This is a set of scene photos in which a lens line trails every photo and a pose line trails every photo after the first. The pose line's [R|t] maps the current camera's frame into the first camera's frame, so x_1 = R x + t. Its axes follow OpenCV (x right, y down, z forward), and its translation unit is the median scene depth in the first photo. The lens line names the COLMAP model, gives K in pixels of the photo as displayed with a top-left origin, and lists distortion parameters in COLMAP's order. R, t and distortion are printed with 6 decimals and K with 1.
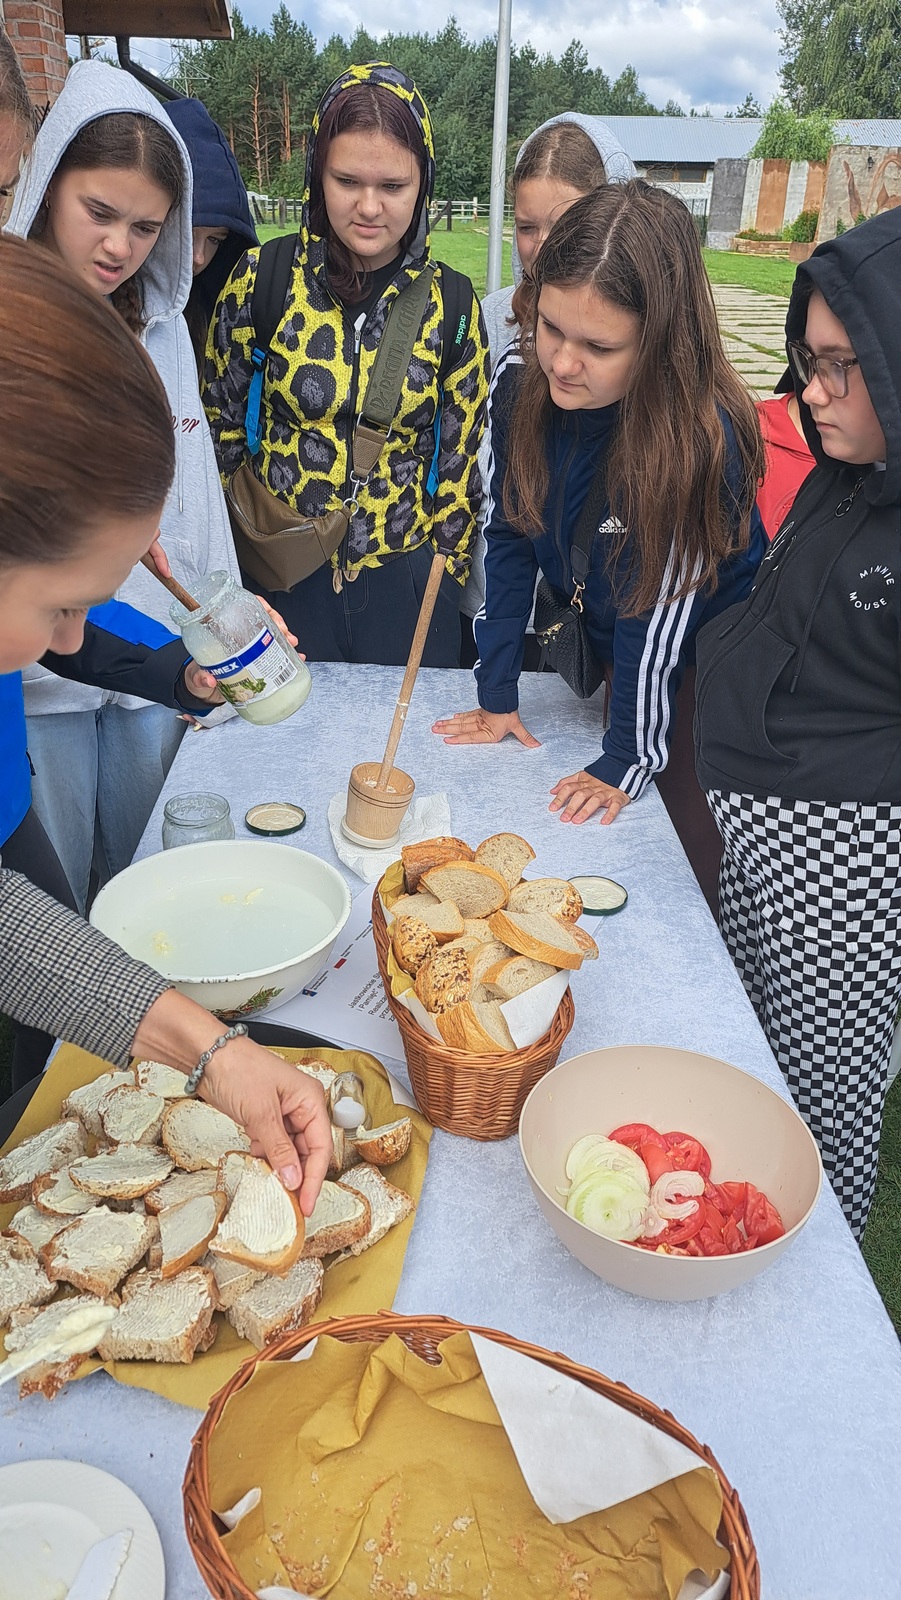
lens RADIAL K [[1106.3, 0, 451.1], [0, 1106.3, 842.7], [0, 0, 1]] dist [0.099476, -0.127422]
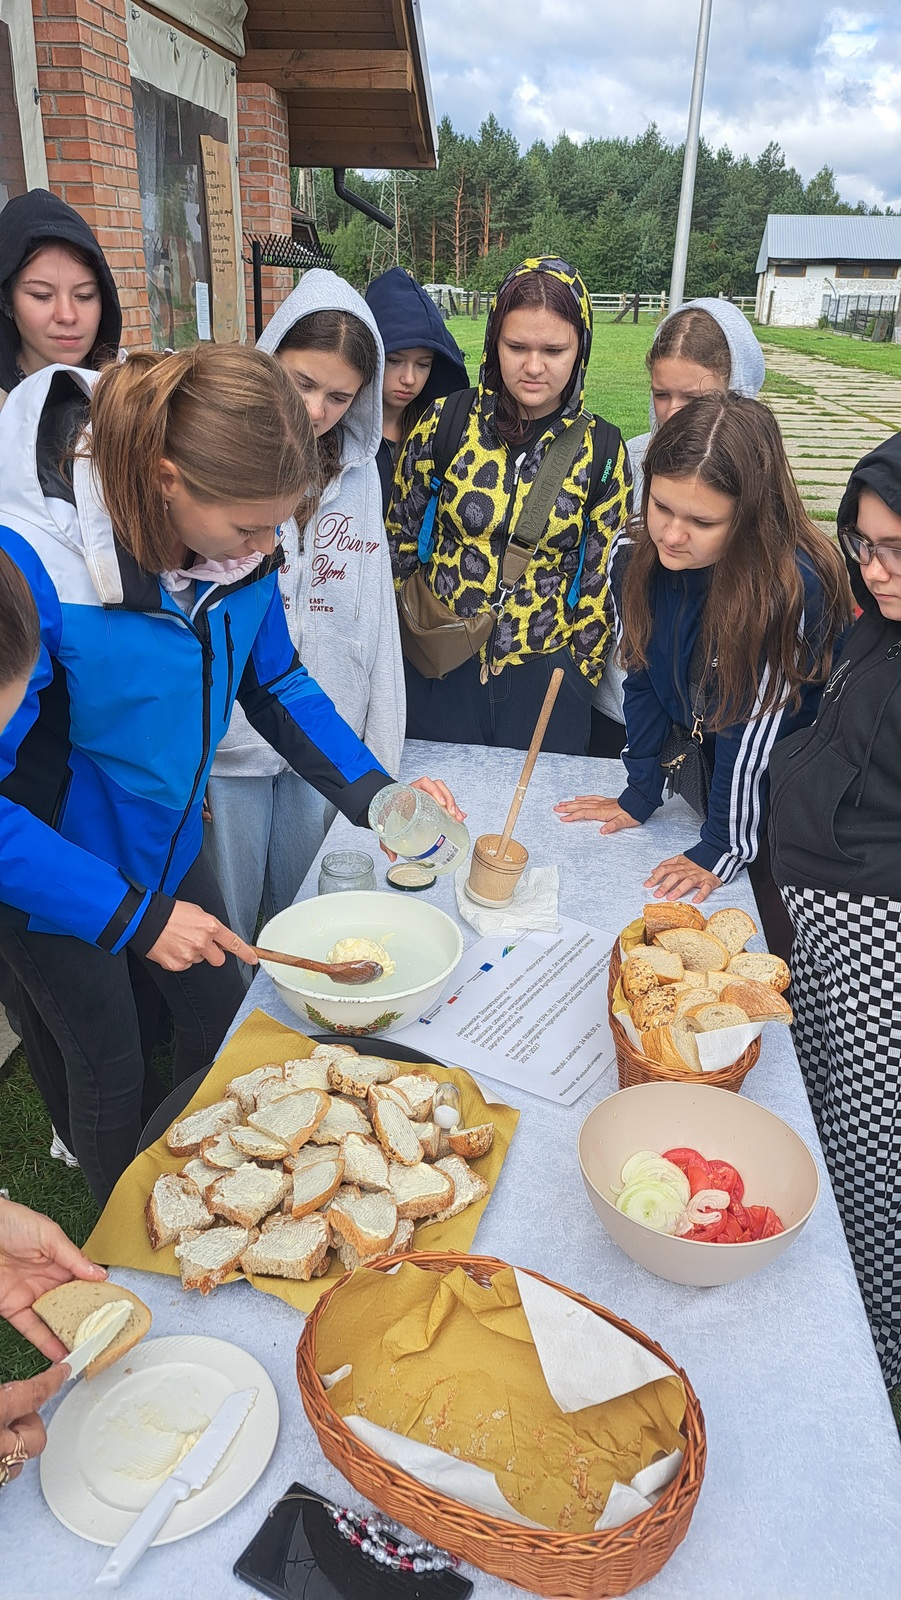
lens RADIAL K [[1106.3, 0, 451.1], [0, 1106.3, 842.7], [0, 0, 1]] dist [0.099476, -0.127422]
pose [[0.988722, 0.070099, -0.132345, 0.036768], [-0.078126, 0.995343, -0.056461, 0.005917], [0.127771, 0.066163, 0.989594, -0.160847]]
